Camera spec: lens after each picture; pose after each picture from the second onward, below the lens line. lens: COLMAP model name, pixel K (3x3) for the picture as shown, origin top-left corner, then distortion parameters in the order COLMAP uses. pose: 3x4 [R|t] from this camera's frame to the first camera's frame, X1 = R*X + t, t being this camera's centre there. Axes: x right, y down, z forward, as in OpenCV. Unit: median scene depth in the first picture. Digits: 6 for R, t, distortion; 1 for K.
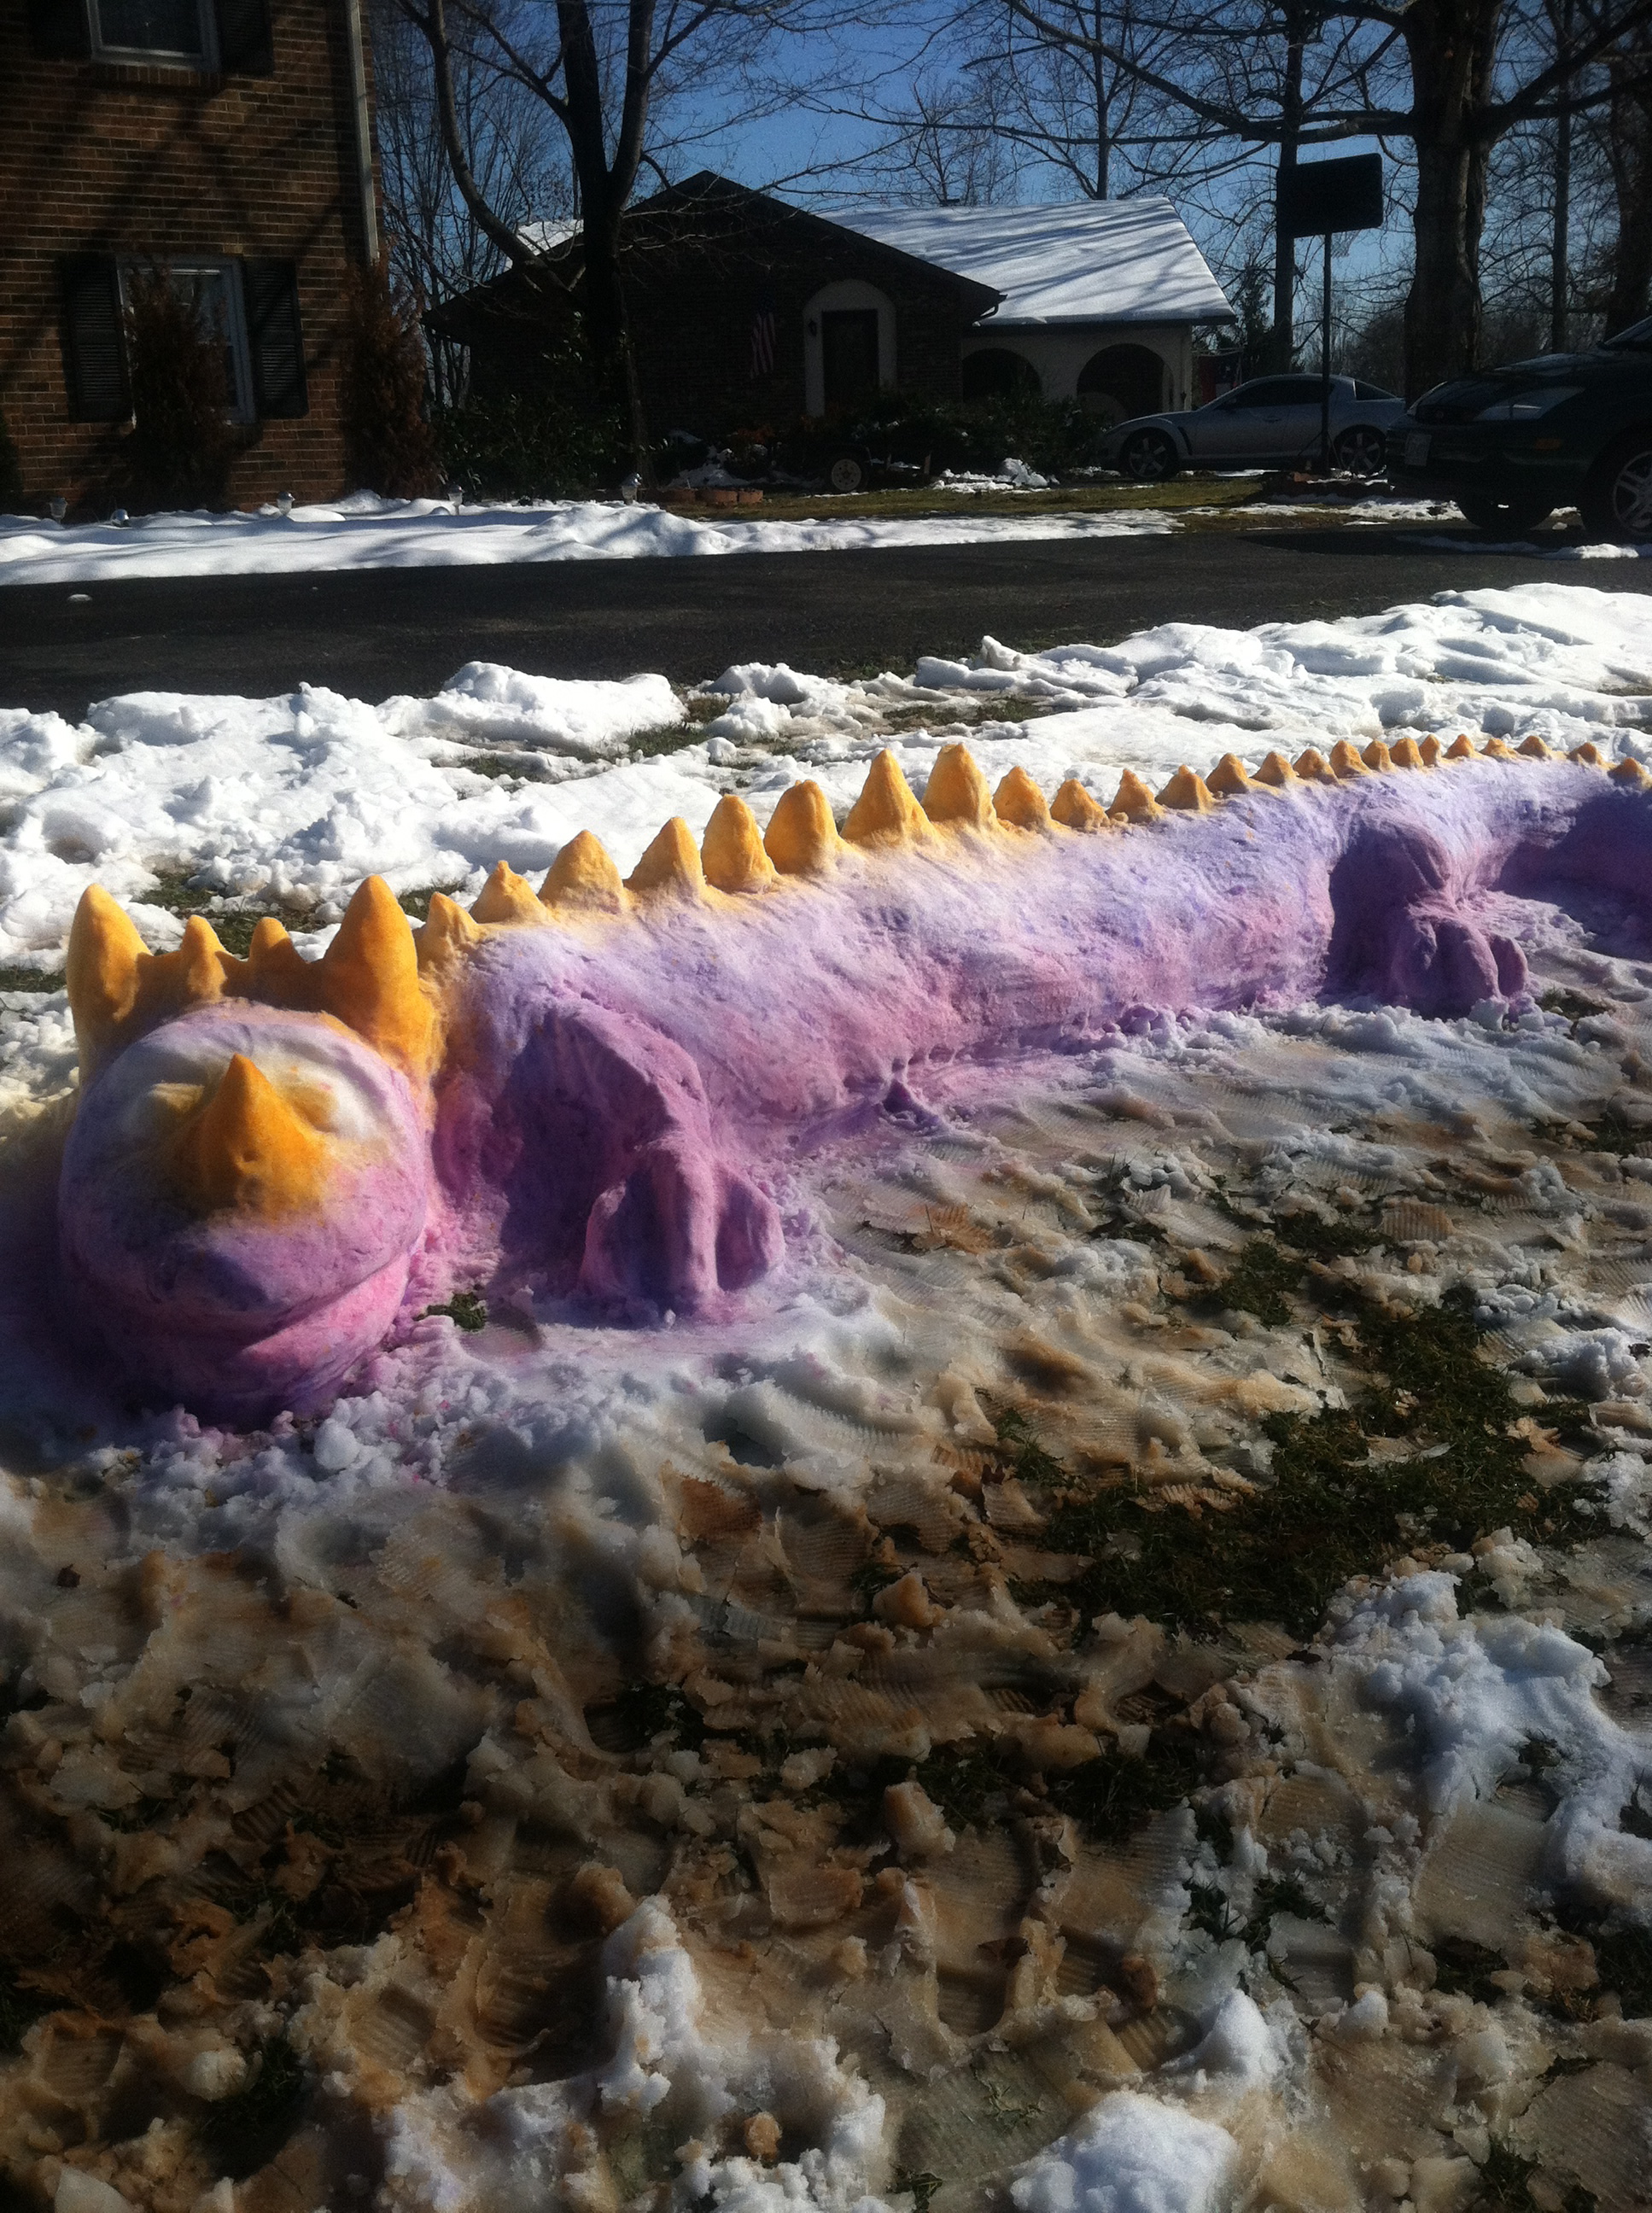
lens RADIAL K [[2012.2, 0, 839.6], [0, 2012.2, 1118.6], [0, 0, 1]] dist [0.095425, -0.294941]
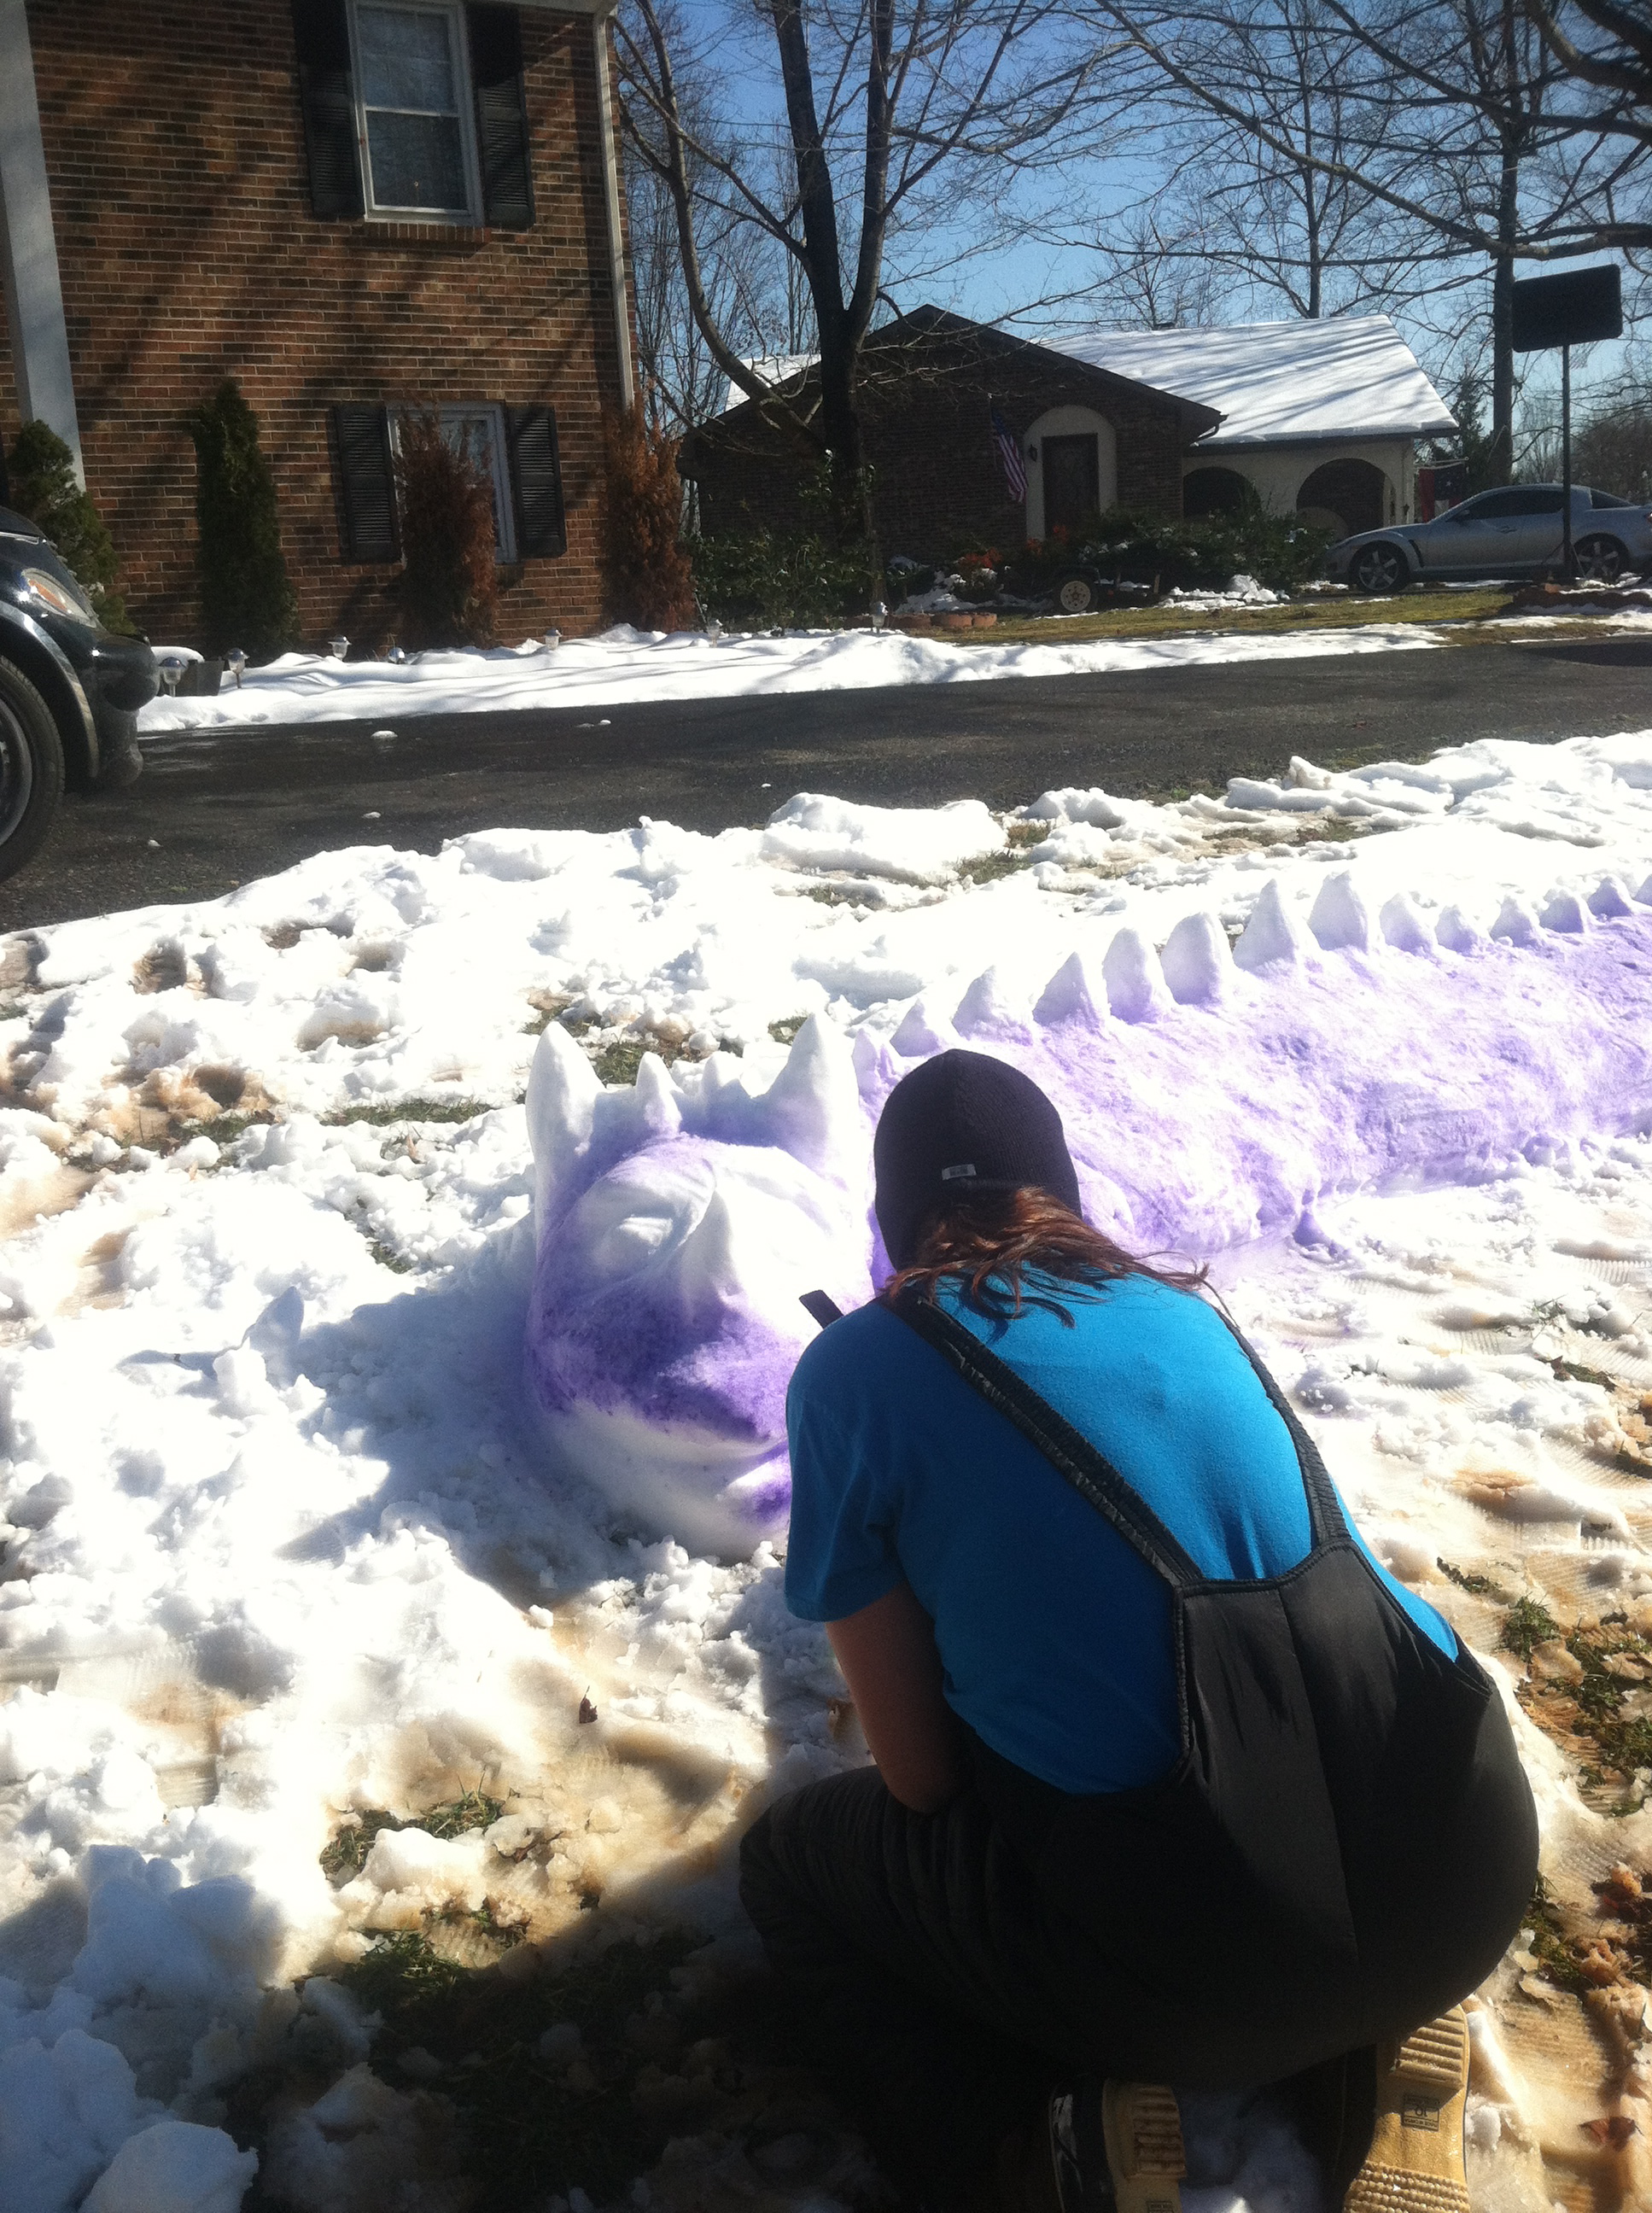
lens RADIAL K [[2005.3, 0, 834.3], [0, 2005.3, 1142.5], [0, 0, 1]] dist [0.086645, -0.278816]
pose [[0.994640, 0.001670, -0.103390, -0.078640], [-0.006190, 0.999038, -0.043417, -0.006987], [0.103218, 0.043825, 0.993693, -0.001170]]
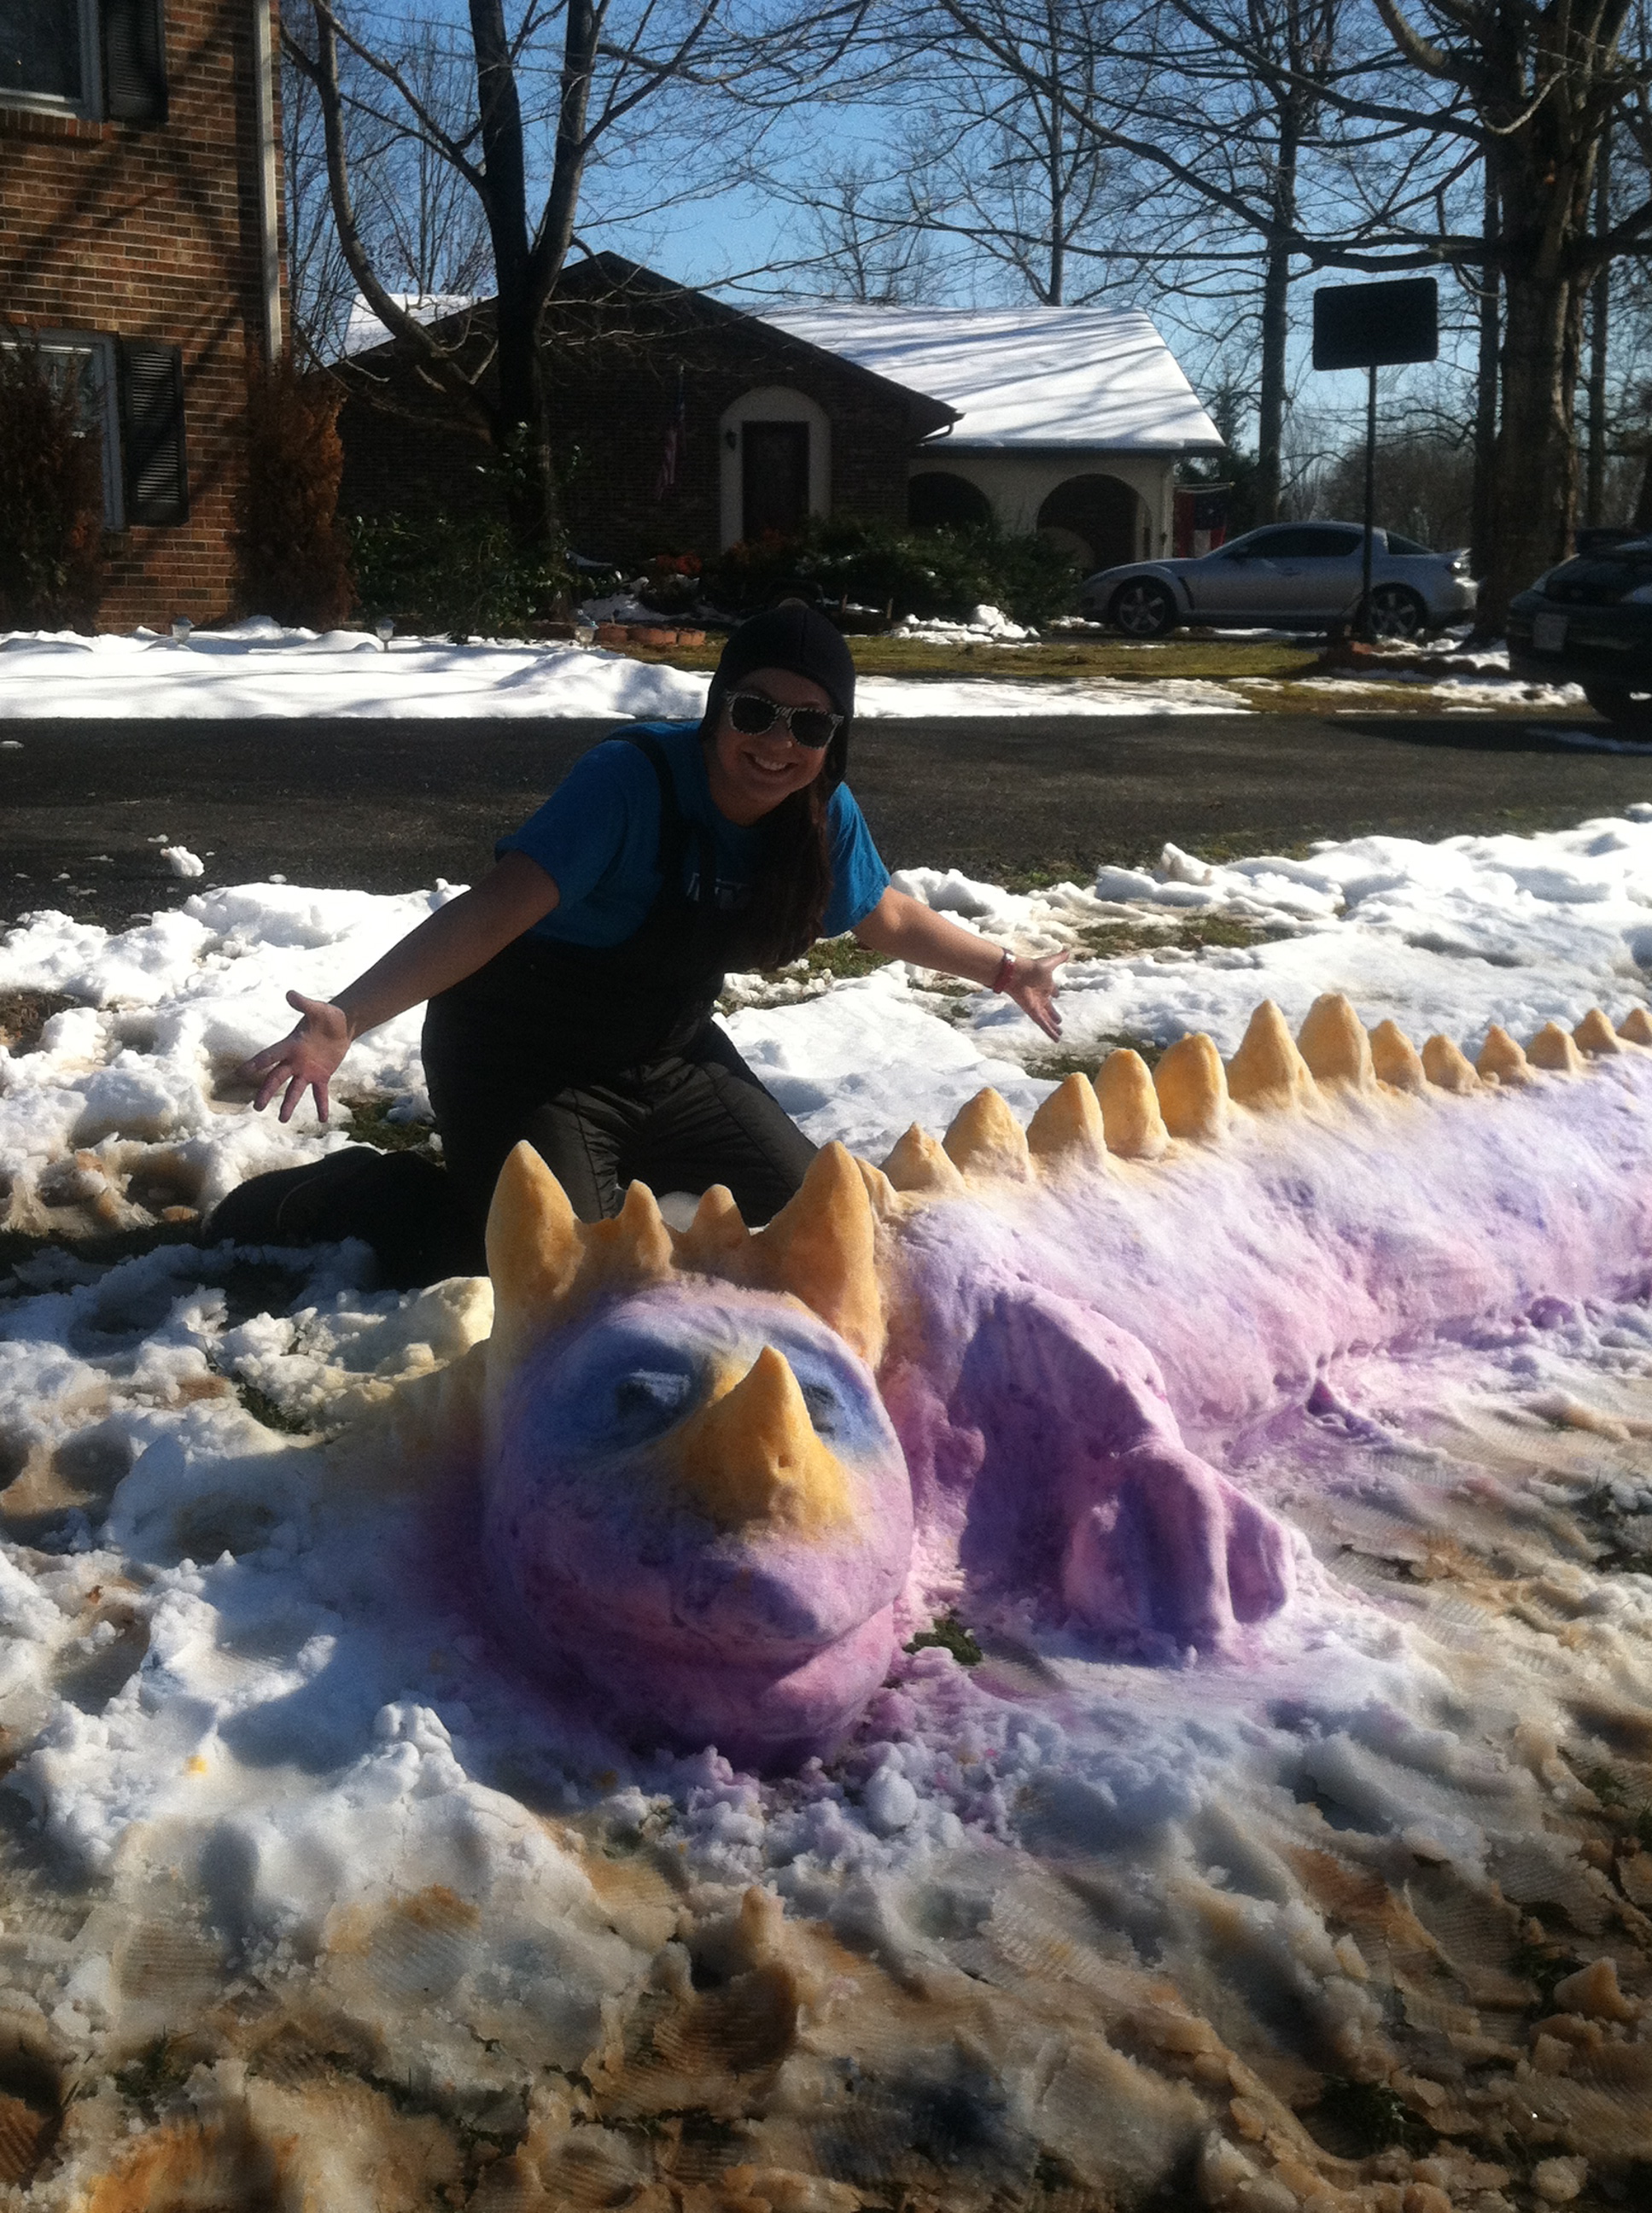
lens RADIAL K [[2477.9, 0, 828.9], [0, 2477.9, 1132.5], [0, 0, 1]] dist [0.095623, -0.336510]
pose [[0.998189, 0.031328, 0.051346, -0.192213], [-0.026090, 0.994676, -0.099690, -0.009536], [-0.054196, 0.098170, 0.993693, -0.055537]]
